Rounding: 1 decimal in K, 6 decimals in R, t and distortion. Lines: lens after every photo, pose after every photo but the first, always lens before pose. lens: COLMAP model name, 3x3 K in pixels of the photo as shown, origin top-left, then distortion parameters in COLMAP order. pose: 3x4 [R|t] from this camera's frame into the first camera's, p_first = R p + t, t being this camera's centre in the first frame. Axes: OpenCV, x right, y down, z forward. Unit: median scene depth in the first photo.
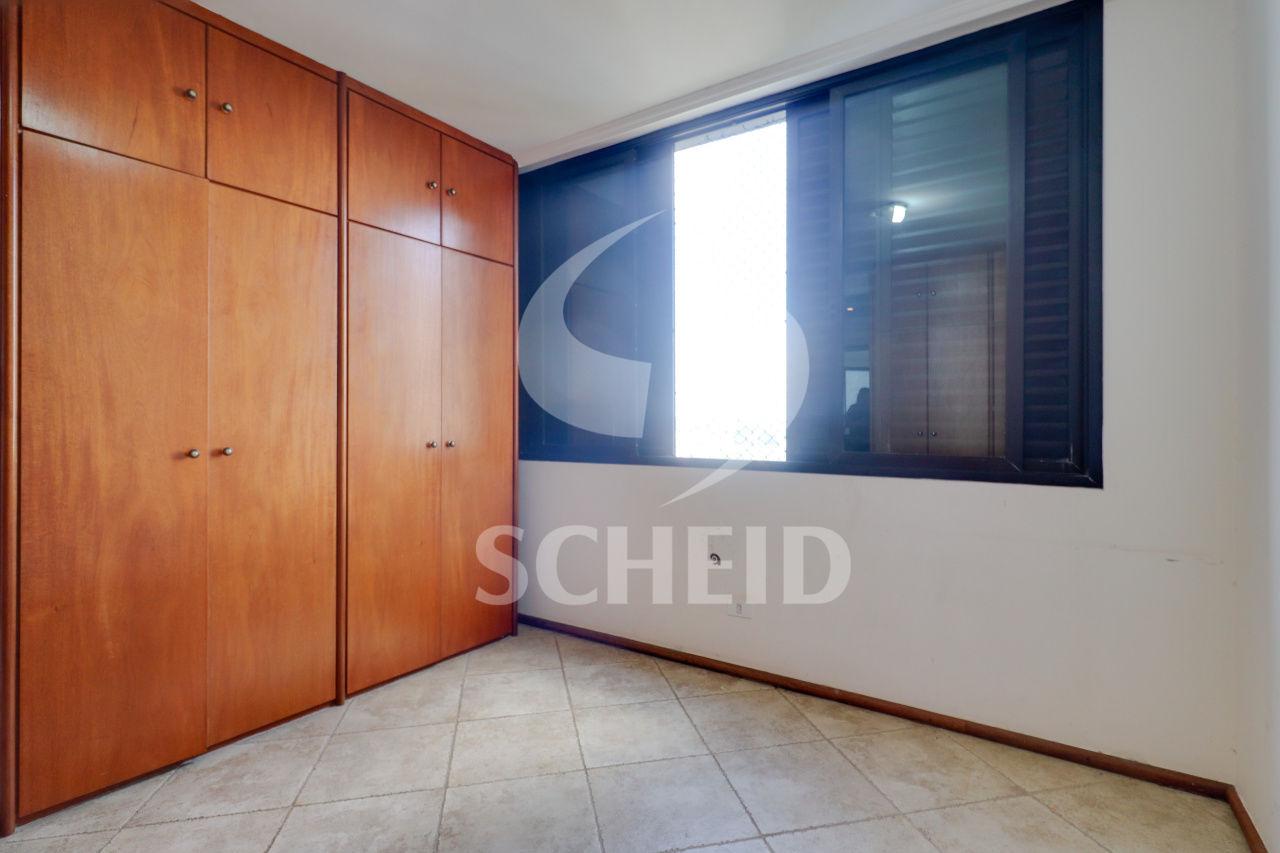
lens RADIAL K [[610.4, 0, 636.0], [0, 610.4, 426.3], [0, 0, 1]] dist [-0.002117, -0.000752]
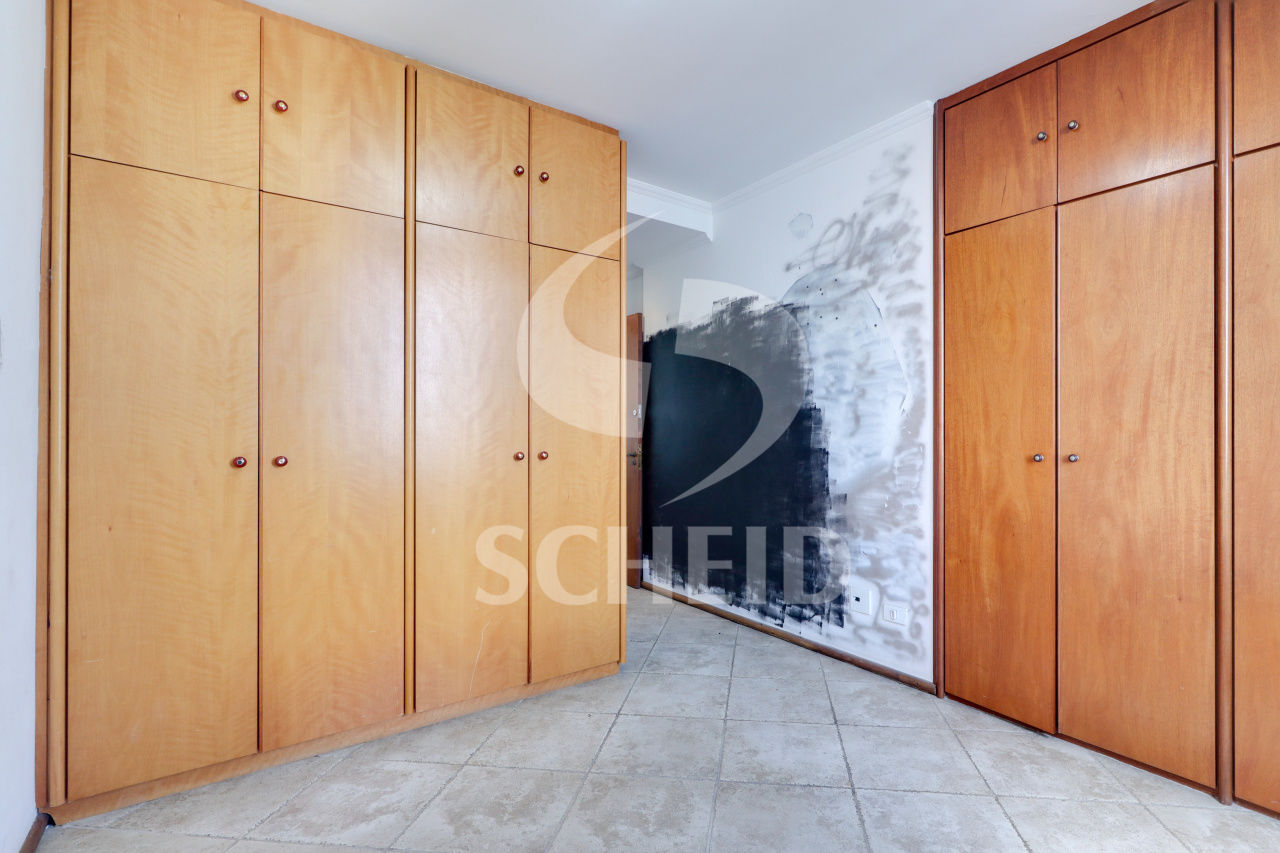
lens RADIAL K [[610.4, 0, 691.2], [0, 610.4, 431.4], [0, 0, 1]] dist [-0.002117, -0.000752]
pose [[-0.306381, 0.003537, -0.951903, 0.539394], [-0.002717, 0.999986, 0.004590, -0.007477], [0.951905, 0.003993, -0.306367, 0.742664]]
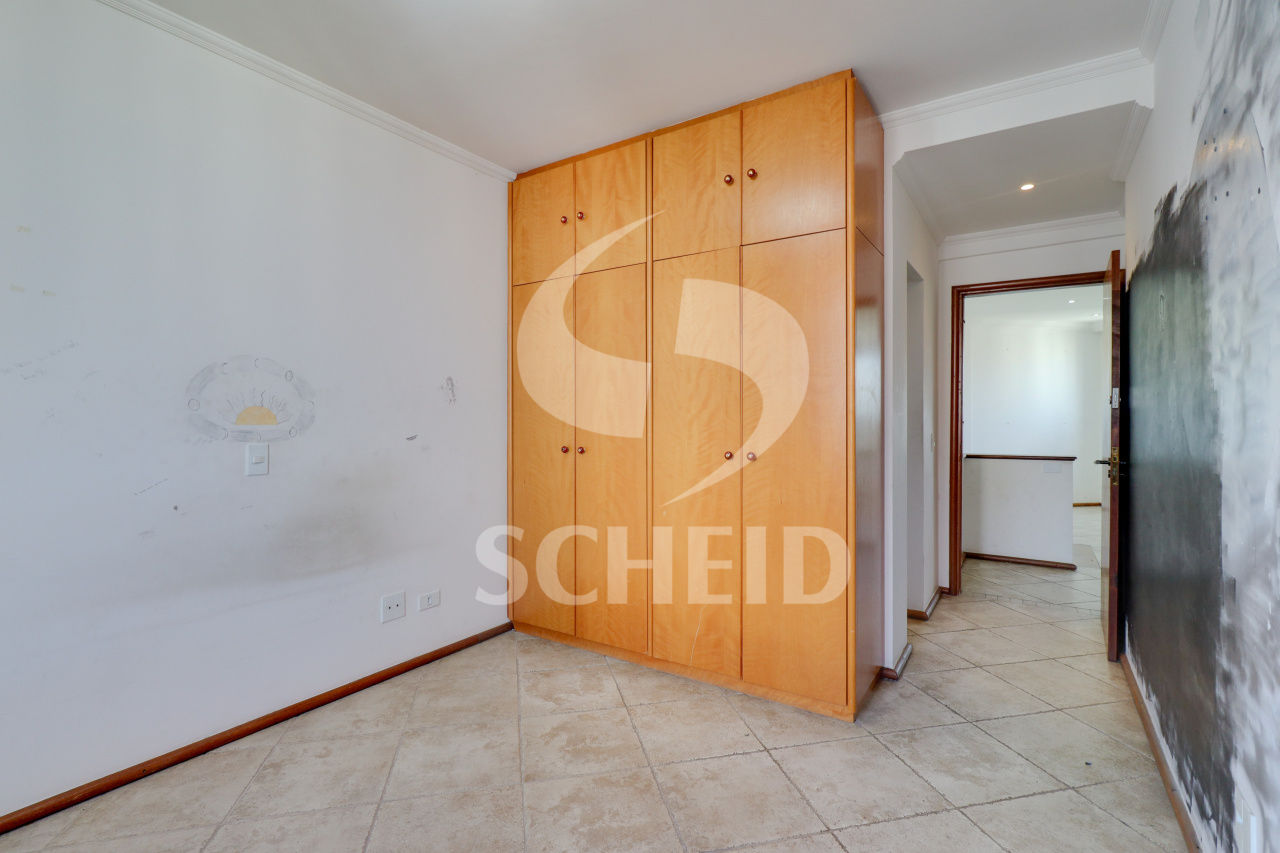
lens RADIAL K [[587.7, 0, 652.6], [0, 587.7, 423.2], [0, 0, 1]] dist [-0.000479, -0.000621]
pose [[-0.999250, 0.008487, -0.037784, -0.162177], [0.008105, 0.999915, 0.010241, -0.027983], [0.037868, 0.009927, -0.999233, 1.164171]]
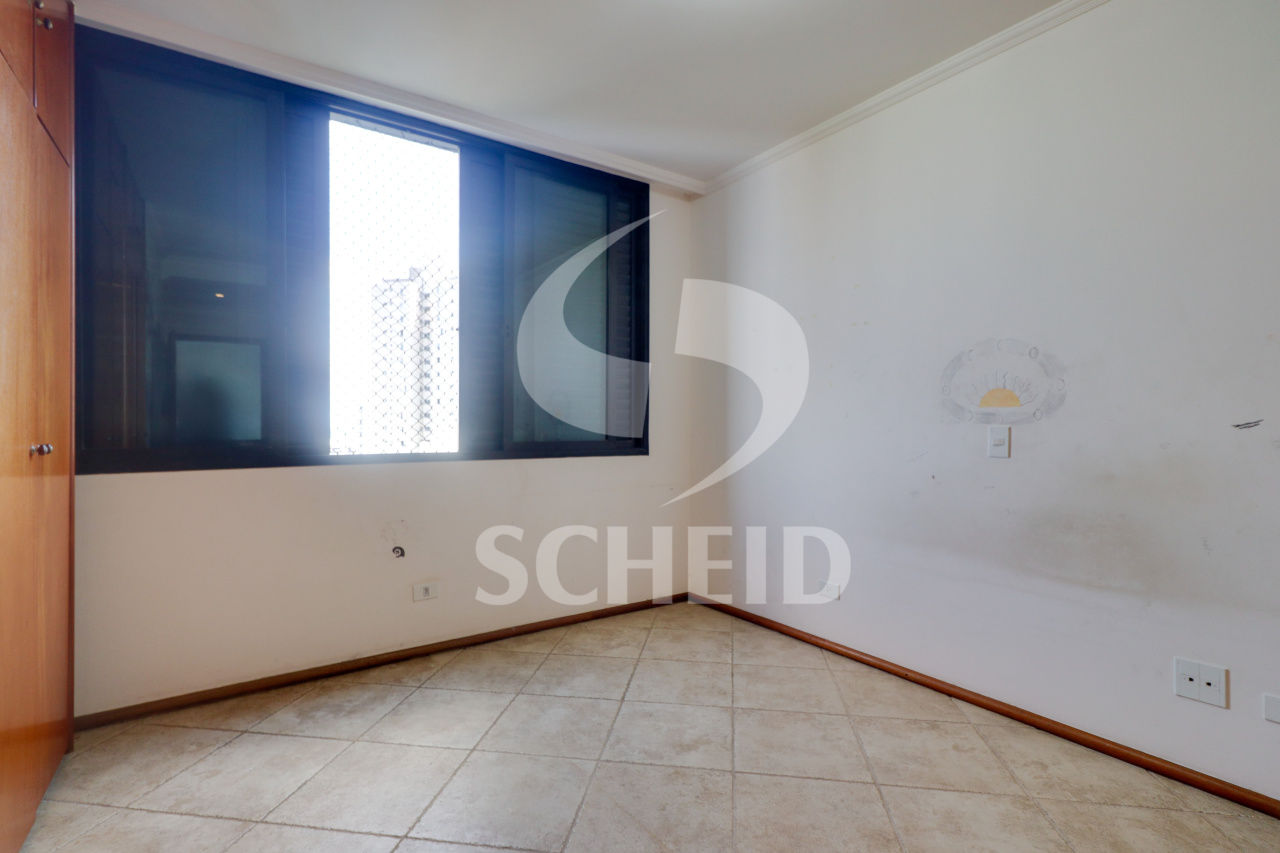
lens RADIAL K [[610.4, 0, 643.0], [0, 610.4, 424.6], [0, 0, 1]] dist [-0.002117, -0.000752]
pose [[0.350251, 0.003572, 0.936649, -0.747128], [0.004215, 0.999977, -0.005390, 0.015375], [-0.936646, 0.005835, 0.350228, 0.288241]]
